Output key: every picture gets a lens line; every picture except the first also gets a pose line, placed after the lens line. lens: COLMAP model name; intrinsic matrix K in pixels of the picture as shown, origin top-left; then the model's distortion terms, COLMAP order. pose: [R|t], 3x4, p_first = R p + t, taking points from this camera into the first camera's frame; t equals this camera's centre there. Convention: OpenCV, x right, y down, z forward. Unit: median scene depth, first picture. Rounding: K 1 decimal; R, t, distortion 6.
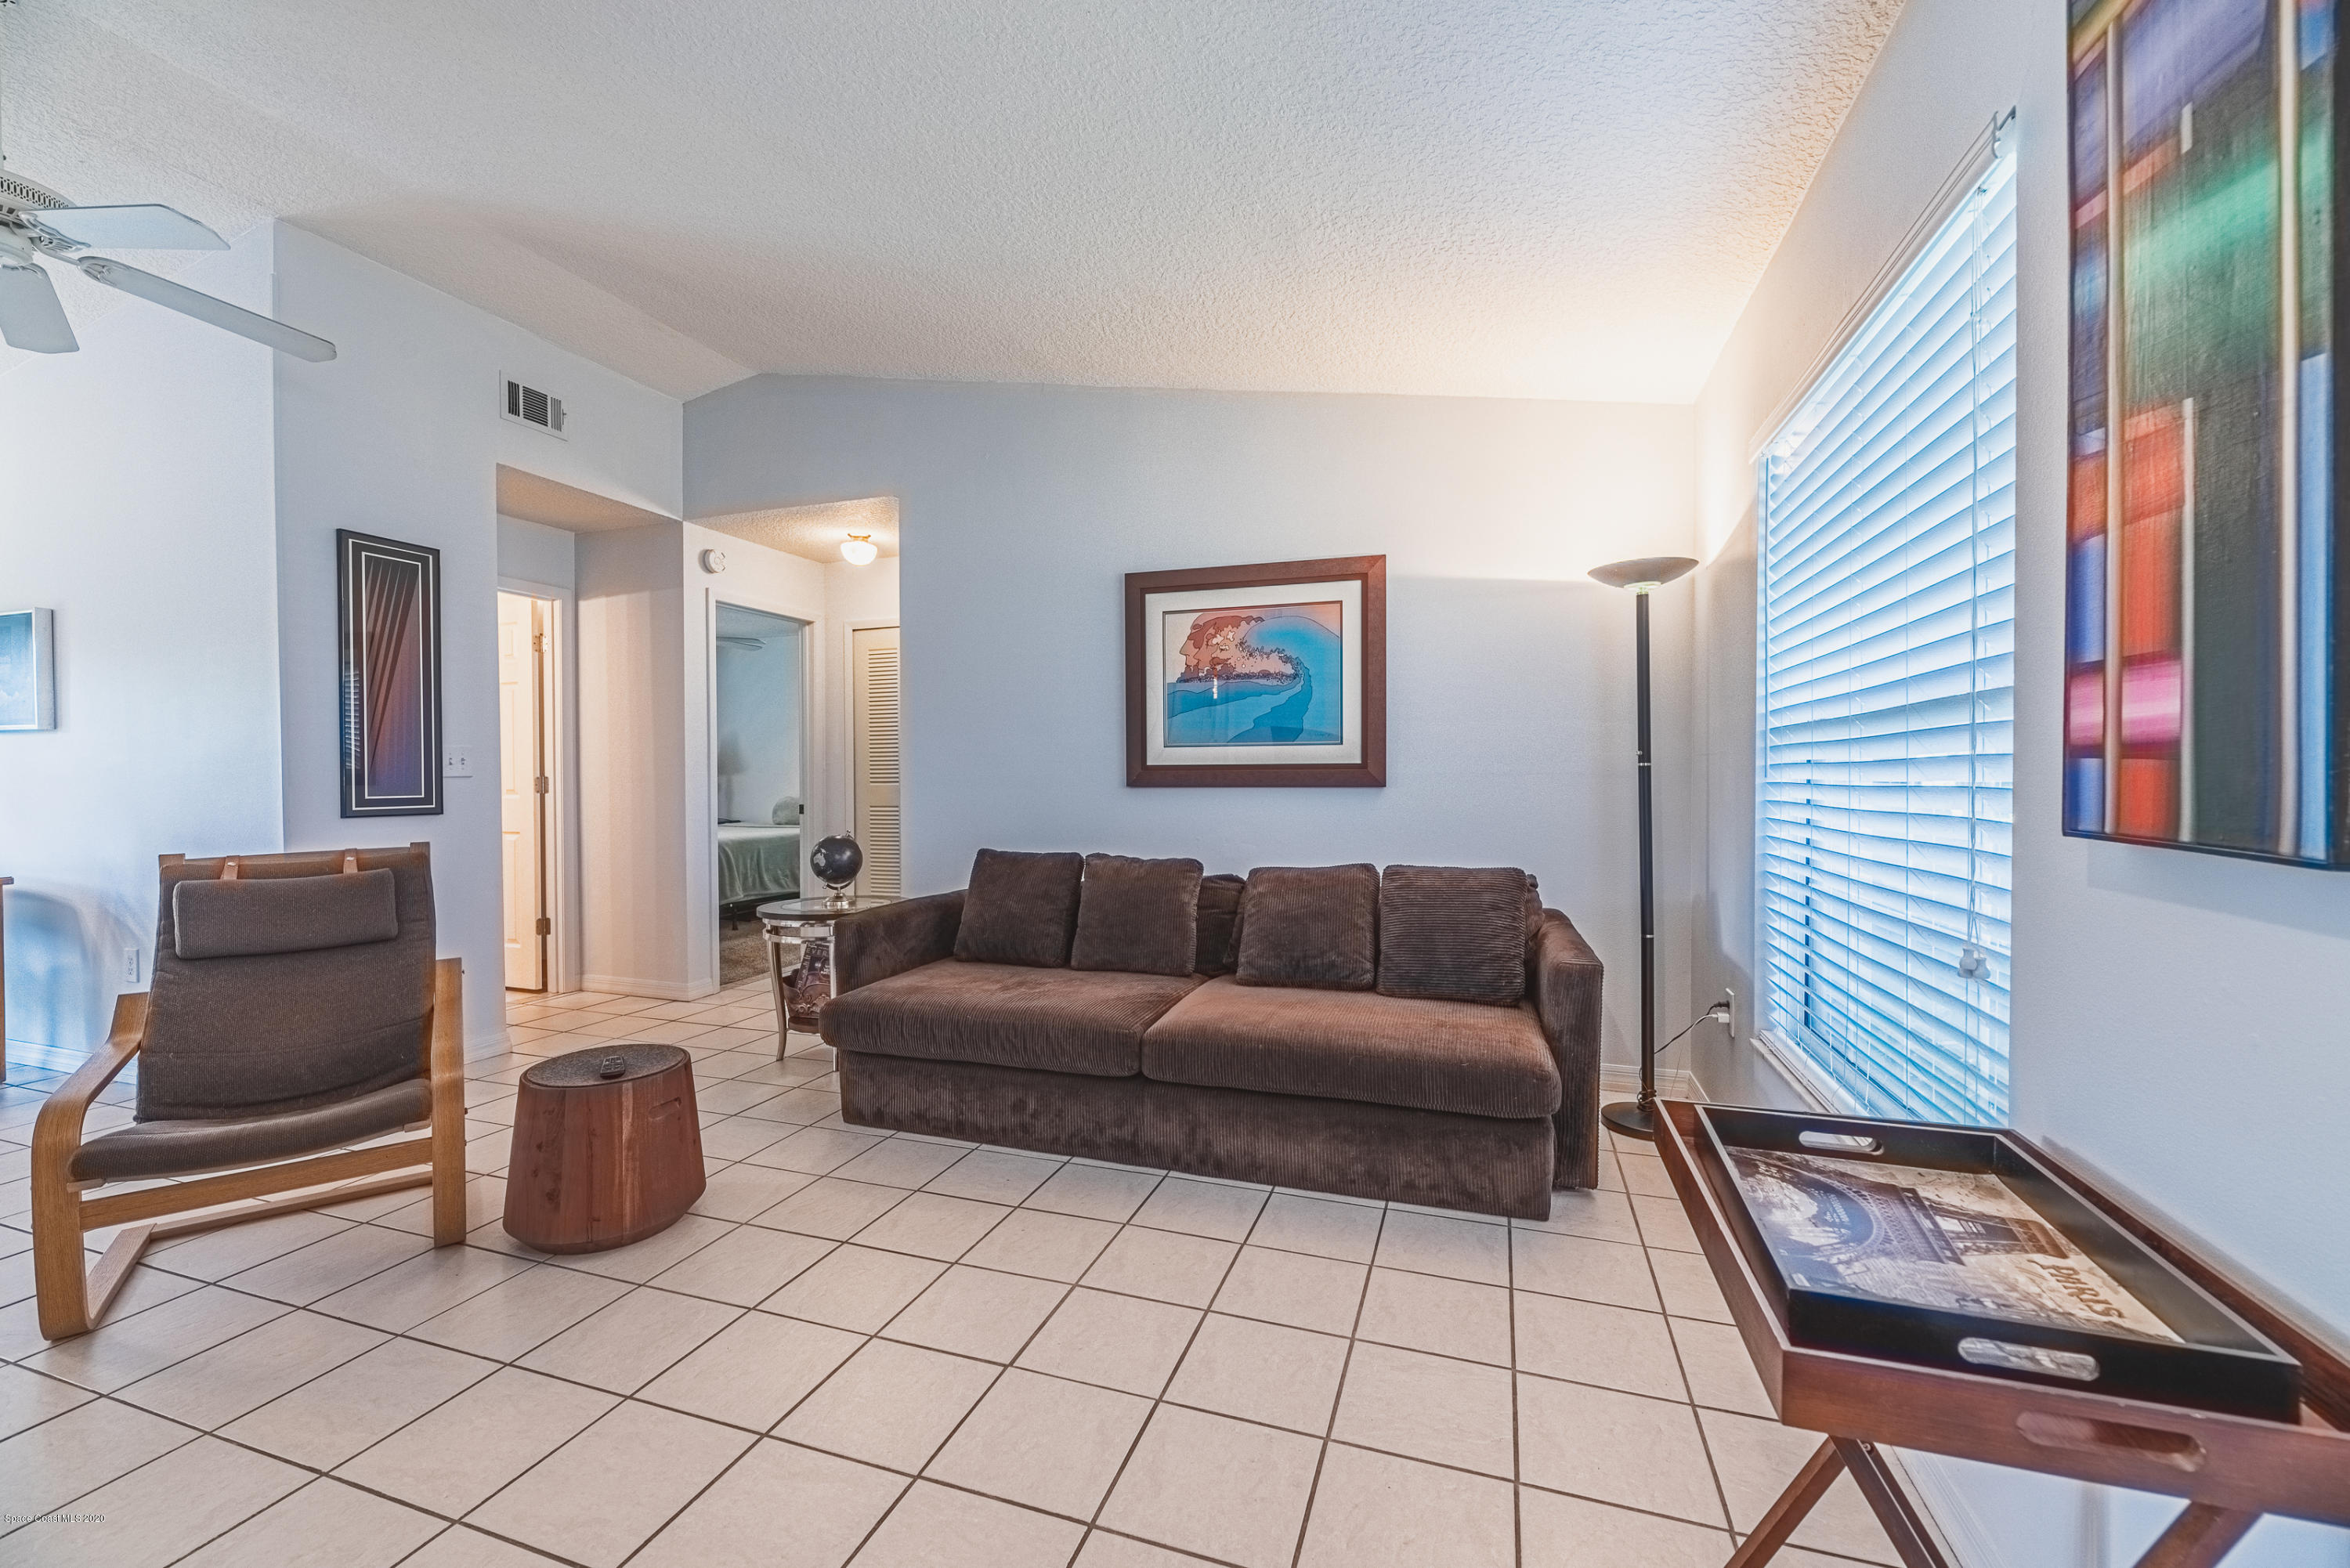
lens RADIAL K [[952.0, 0, 1161.3], [0, 952.0, 784.7], [0, 0, 1]] dist [-0.001792, -0.000344]
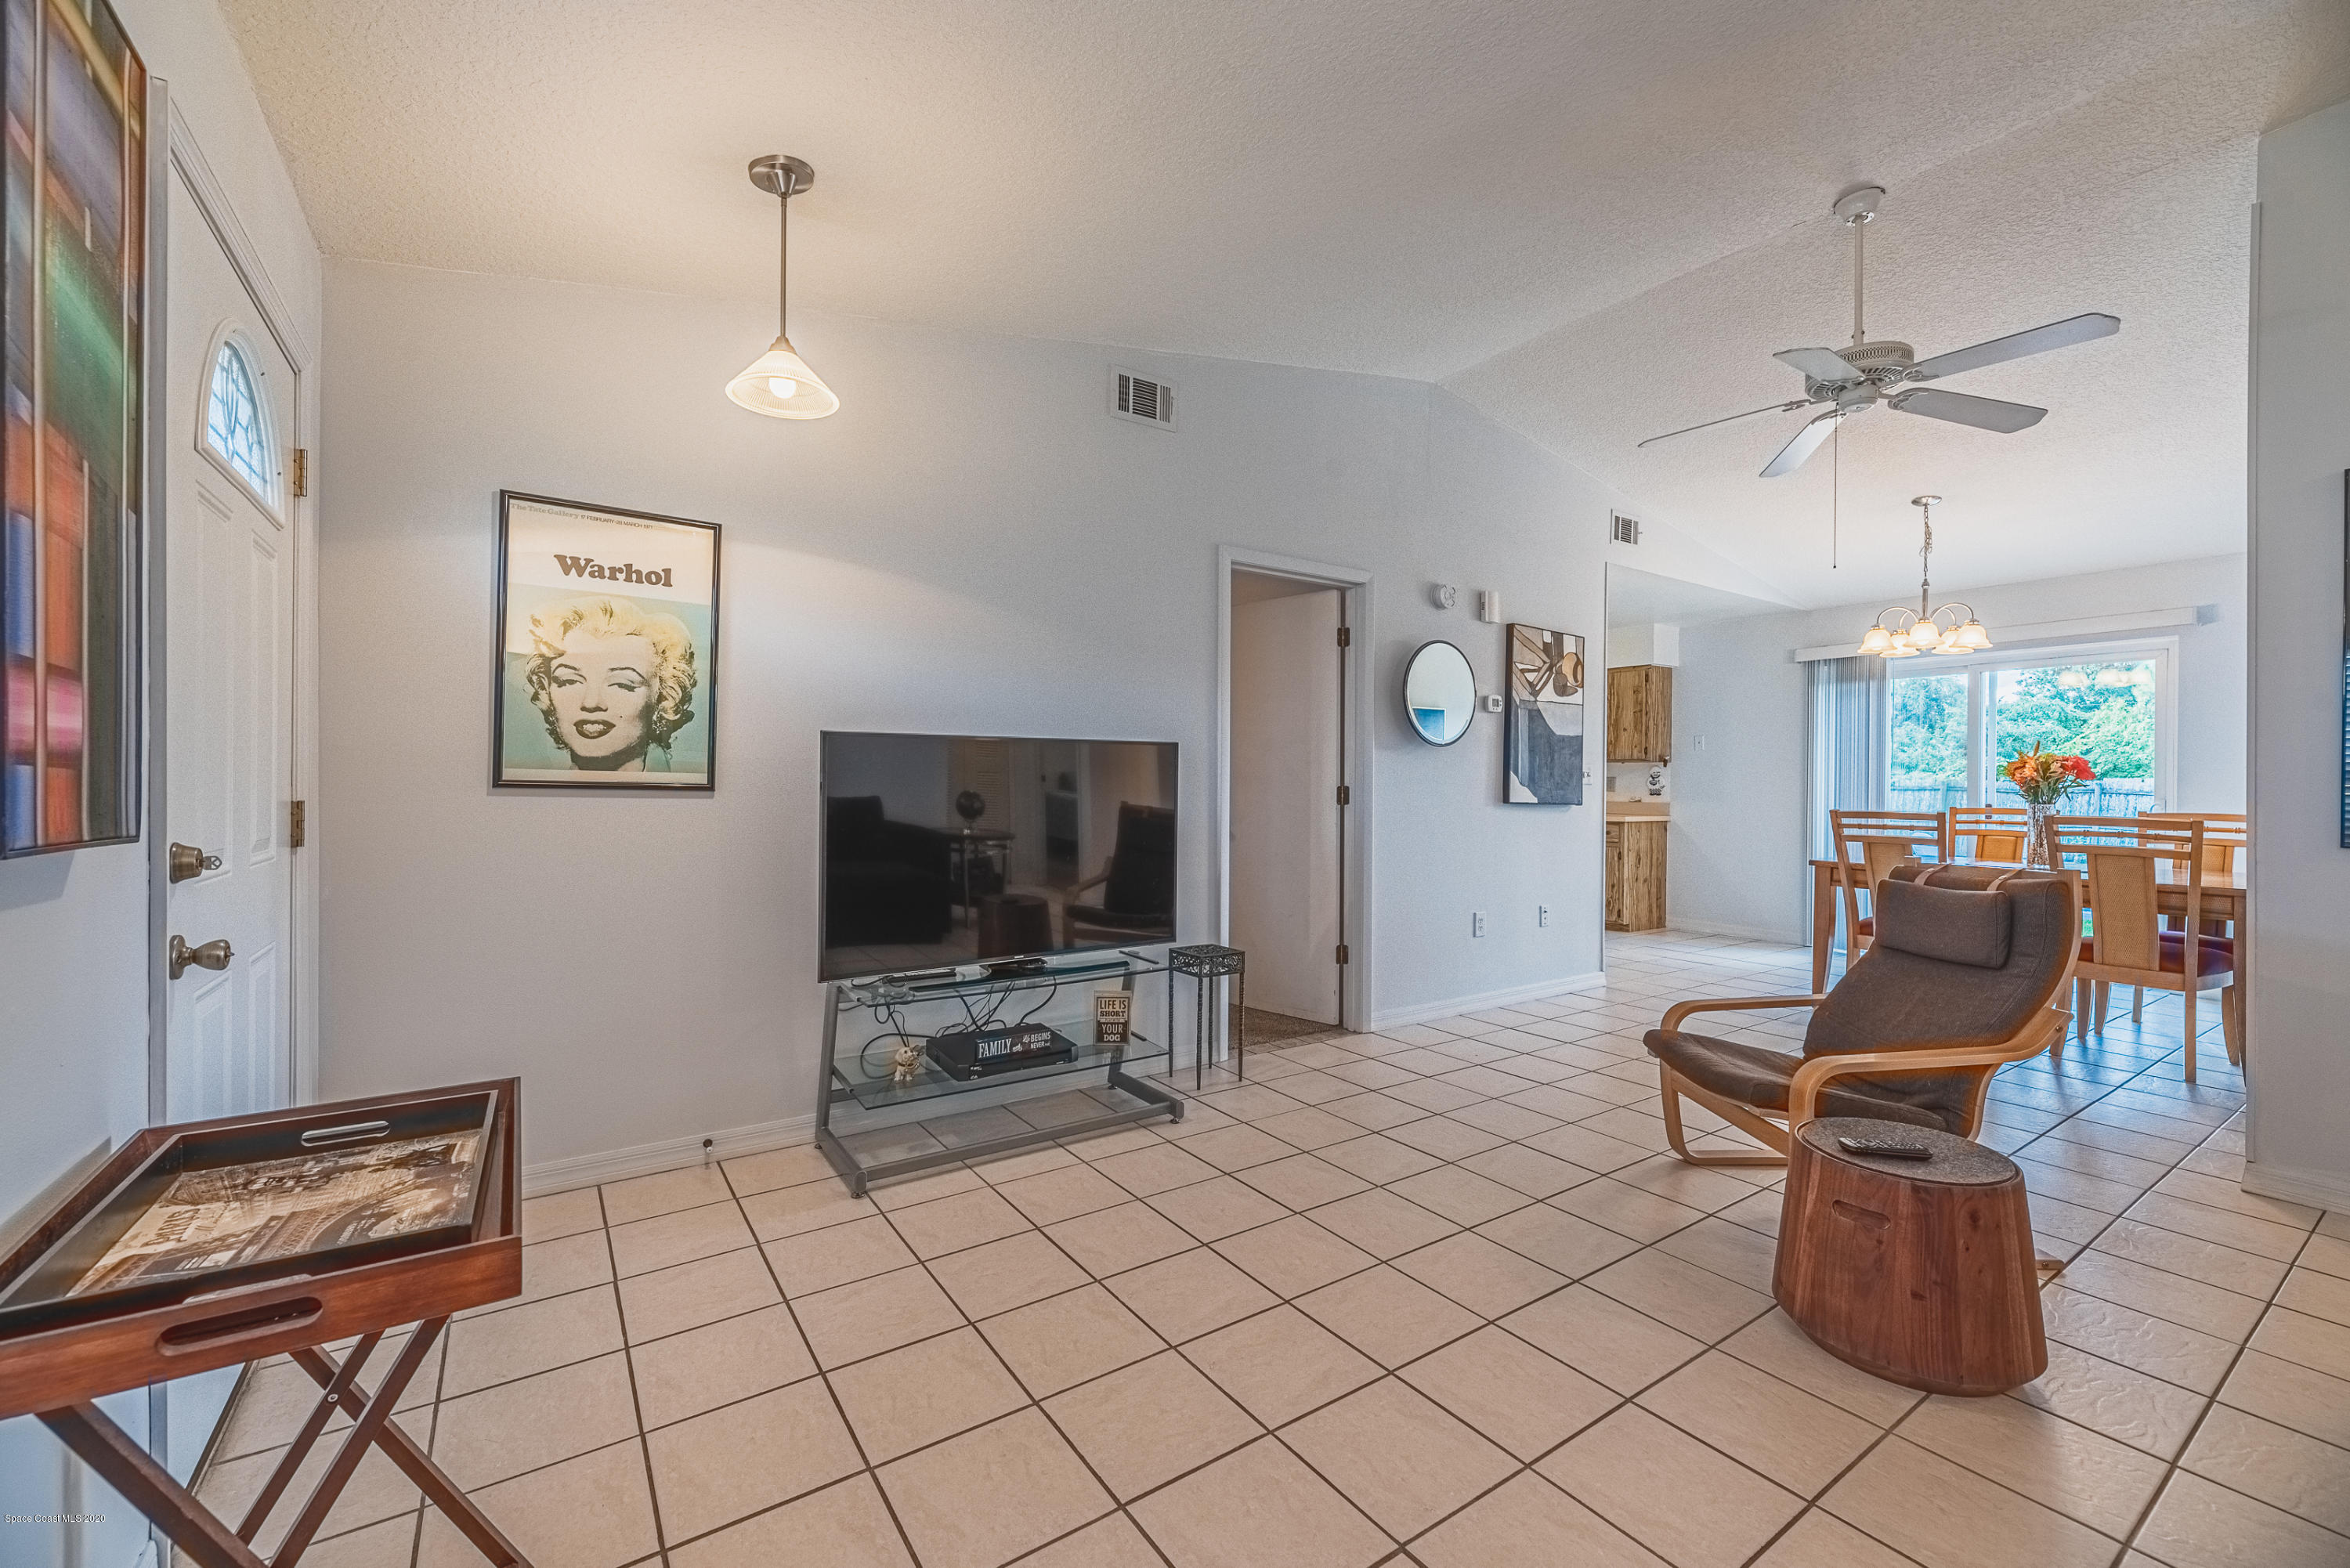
lens RADIAL K [[952.0, 0, 1176.5], [0, 952.0, 786.9], [0, 0, 1]] dist [-0.001792, -0.000344]
pose [[-0.597048, 0.002675, -0.802201, 0.339163], [-0.014508, 0.999795, 0.014131, -0.011568], [0.802074, 0.020075, -0.596887, 0.774100]]
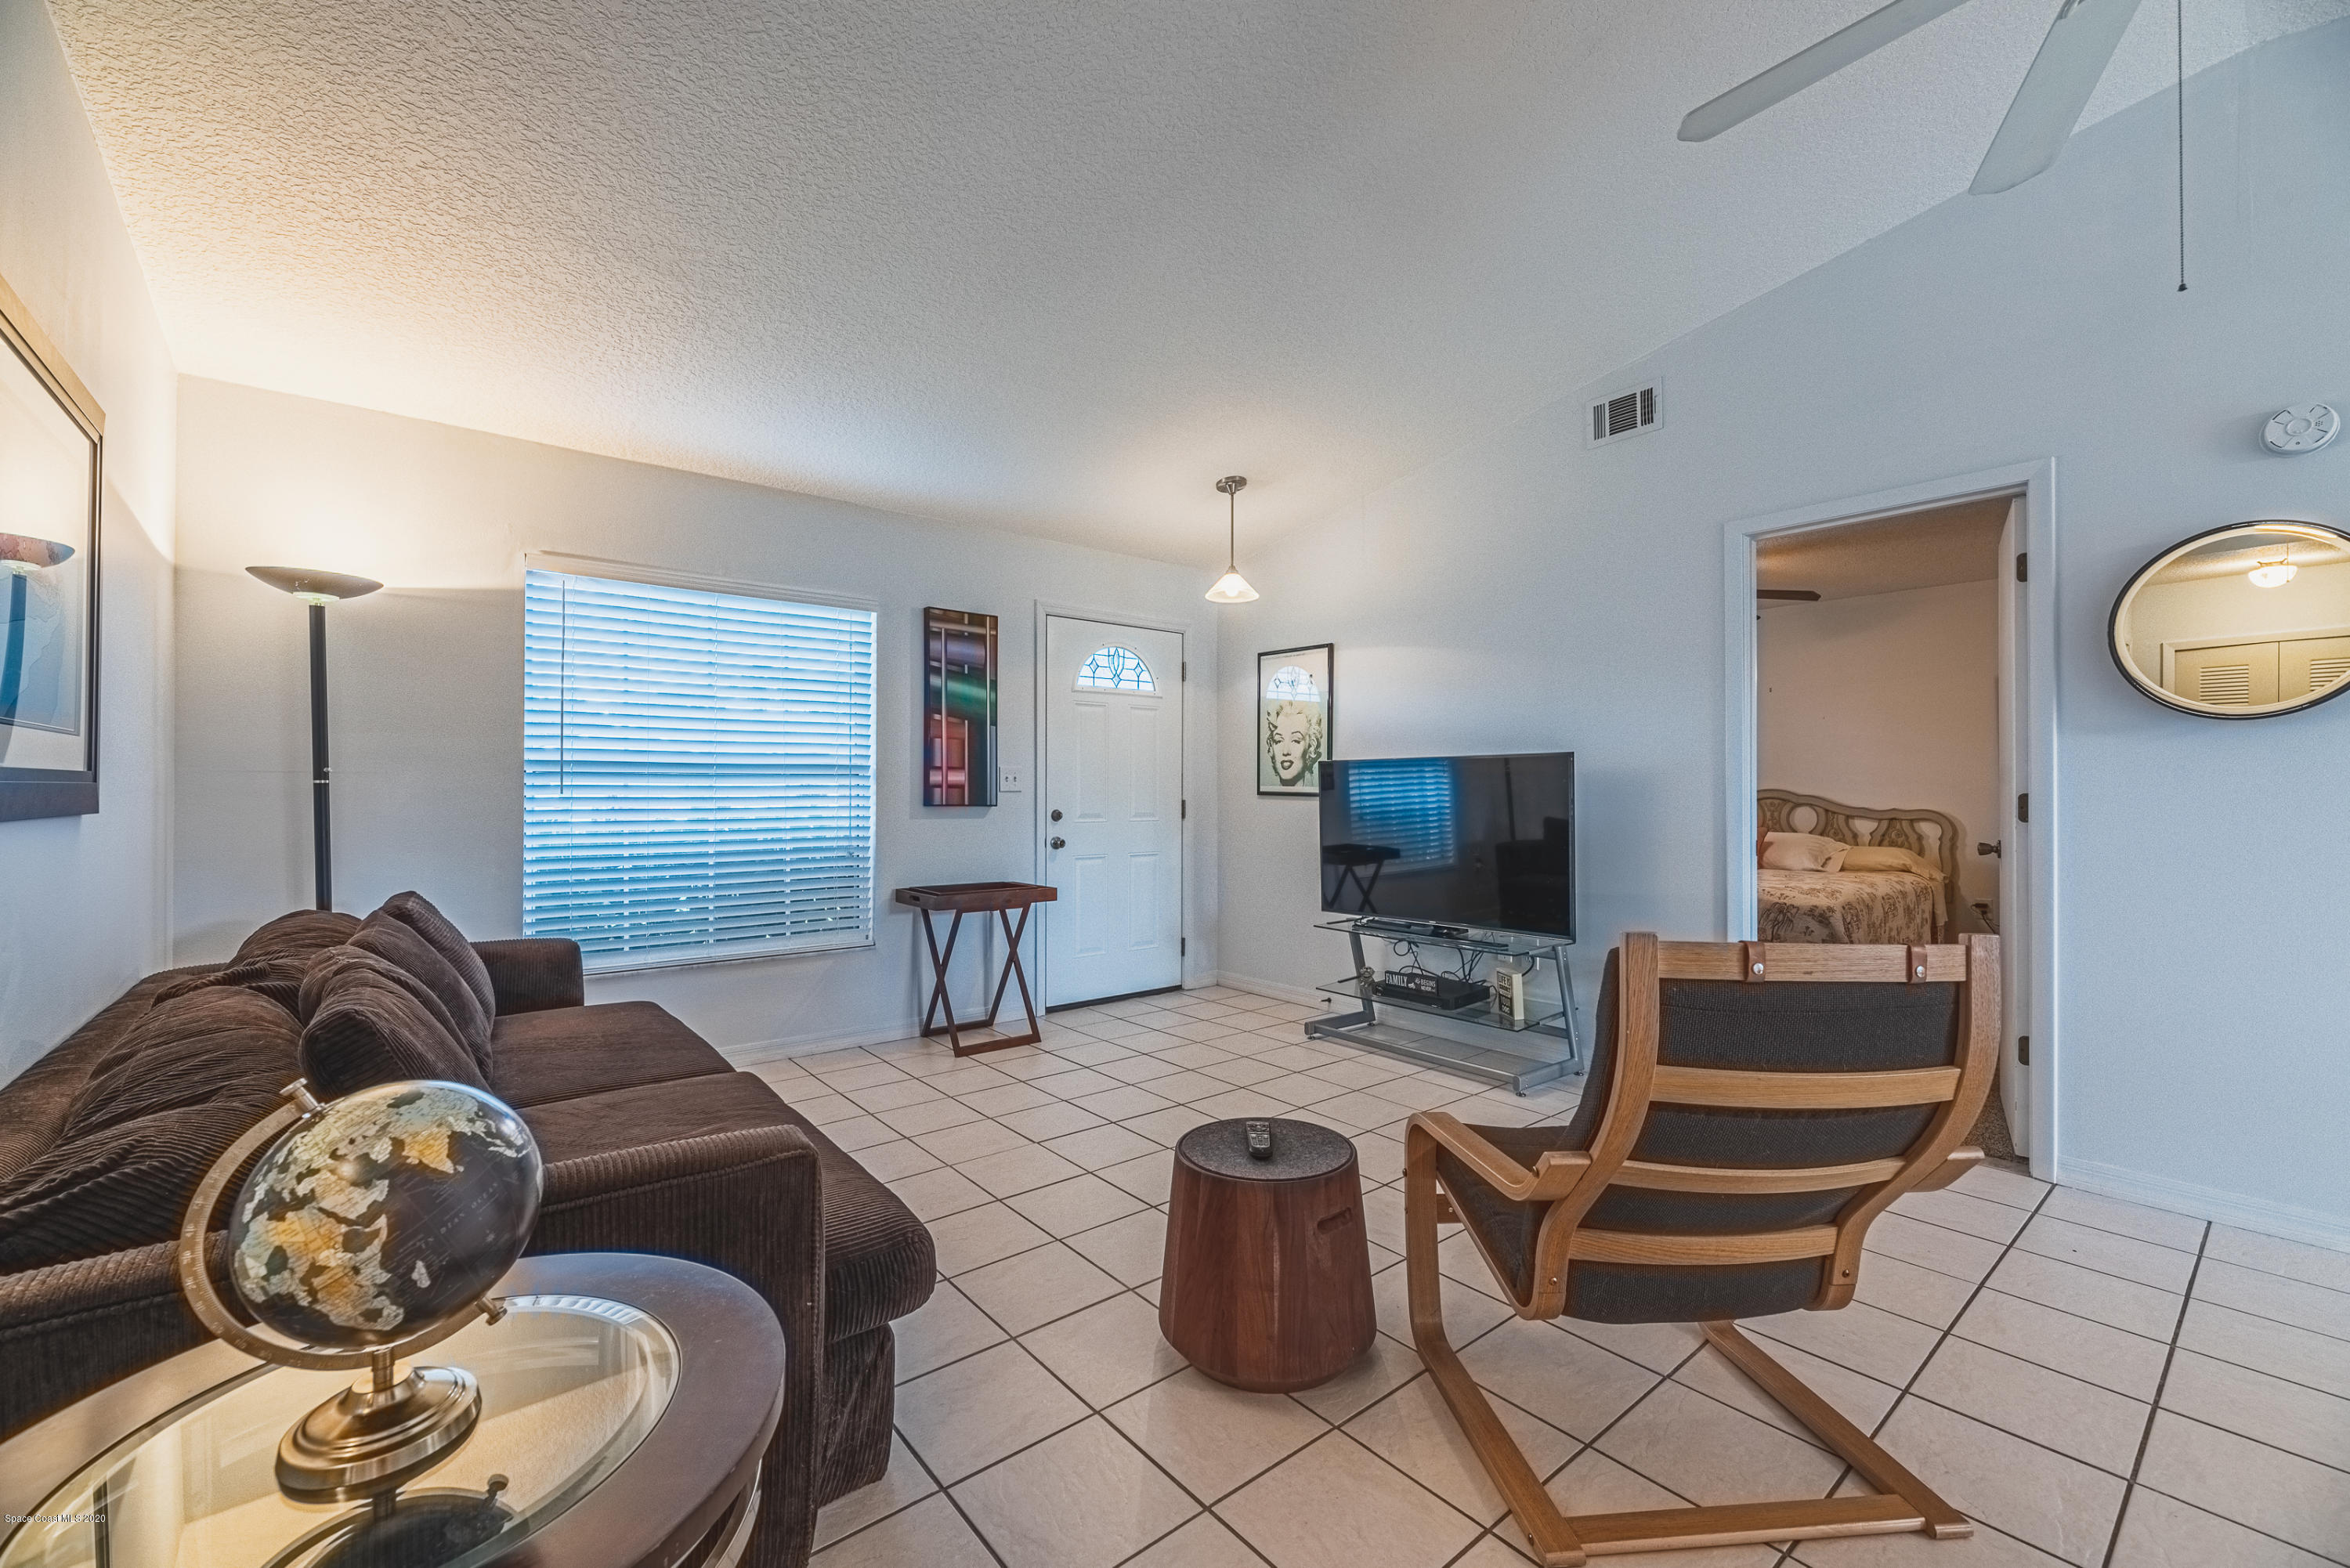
lens RADIAL K [[952.0, 0, 1166.3], [0, 952.0, 785.8], [0, 0, 1]] dist [-0.001792, -0.000344]
pose [[-0.849562, 0.005726, 0.527457, -0.738669], [0.007893, 0.999967, 0.001858, -0.012172], [-0.527429, 0.005742, -0.849580, 1.366949]]
